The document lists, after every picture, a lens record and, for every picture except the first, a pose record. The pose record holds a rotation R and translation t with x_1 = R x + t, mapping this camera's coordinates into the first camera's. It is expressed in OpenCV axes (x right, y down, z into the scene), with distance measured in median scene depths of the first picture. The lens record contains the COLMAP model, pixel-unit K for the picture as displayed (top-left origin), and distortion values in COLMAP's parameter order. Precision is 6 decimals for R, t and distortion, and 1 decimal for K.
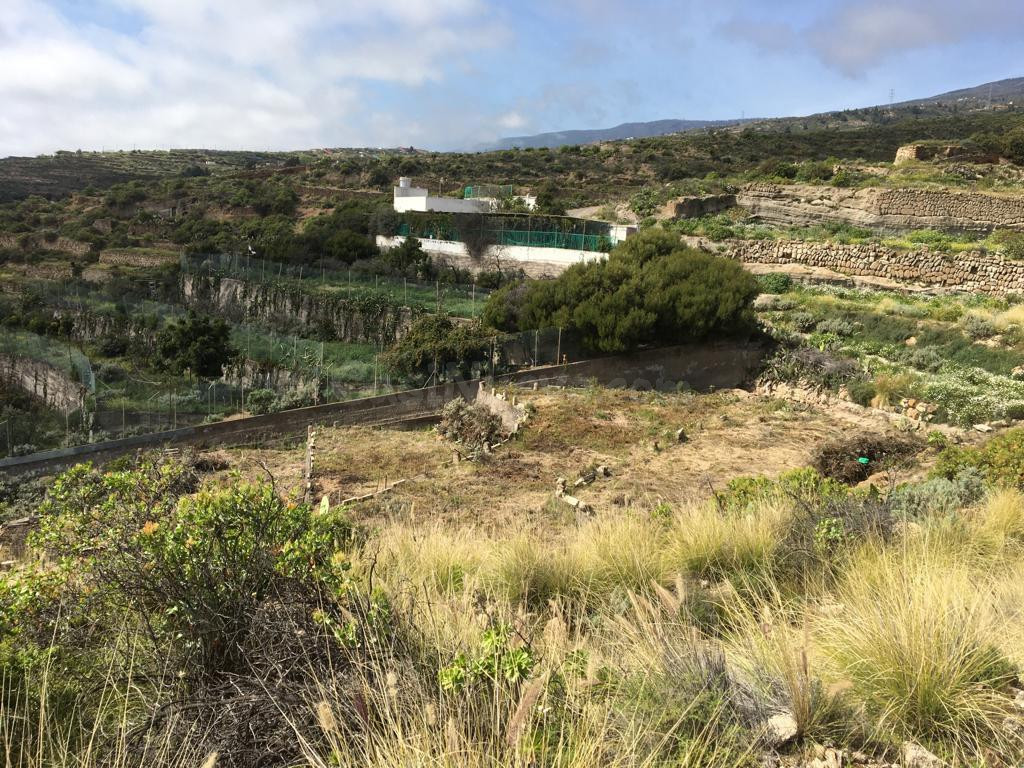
lens RADIAL K [[797.3, 0, 512.0], [0, 797.3, 384.0], [0, 0, 1]] dist [0.000940, -0.028108]
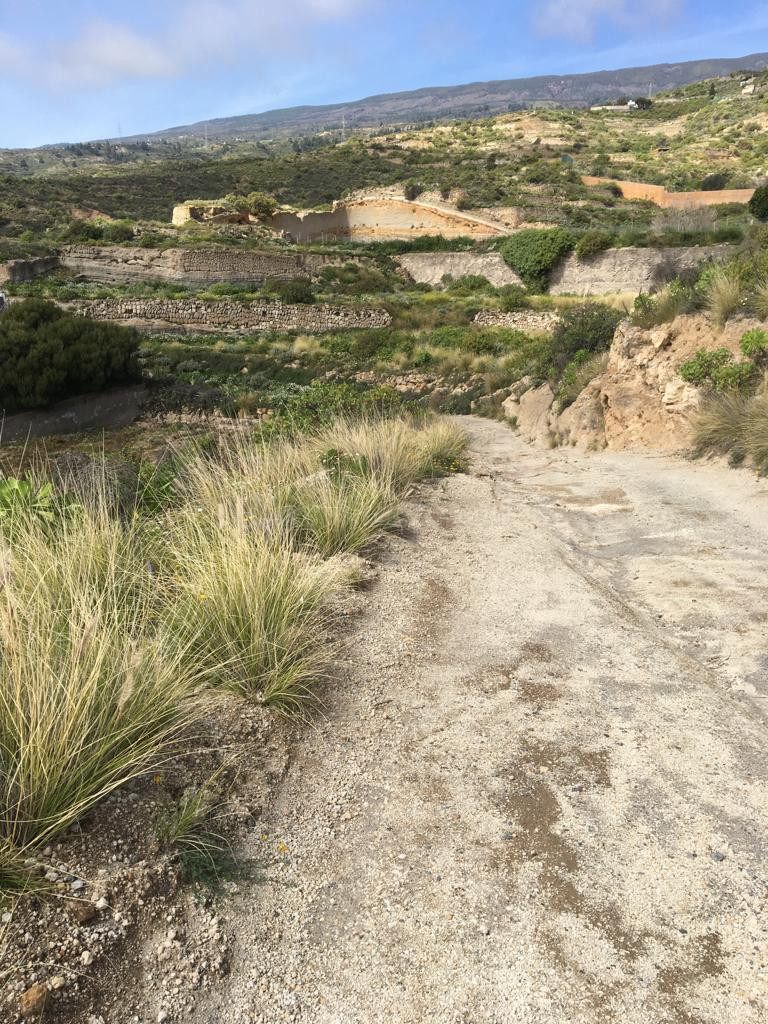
lens RADIAL K [[797.3, 0, 384.0], [0, 797.3, 512.0], [0, 0, 1]] dist [0.000940, -0.028108]
pose [[0.753218, -0.218995, 0.620245, -0.189066], [0.152907, 0.975413, 0.158710, 0.003633], [-0.639752, -0.024703, 0.768184, -0.195488]]
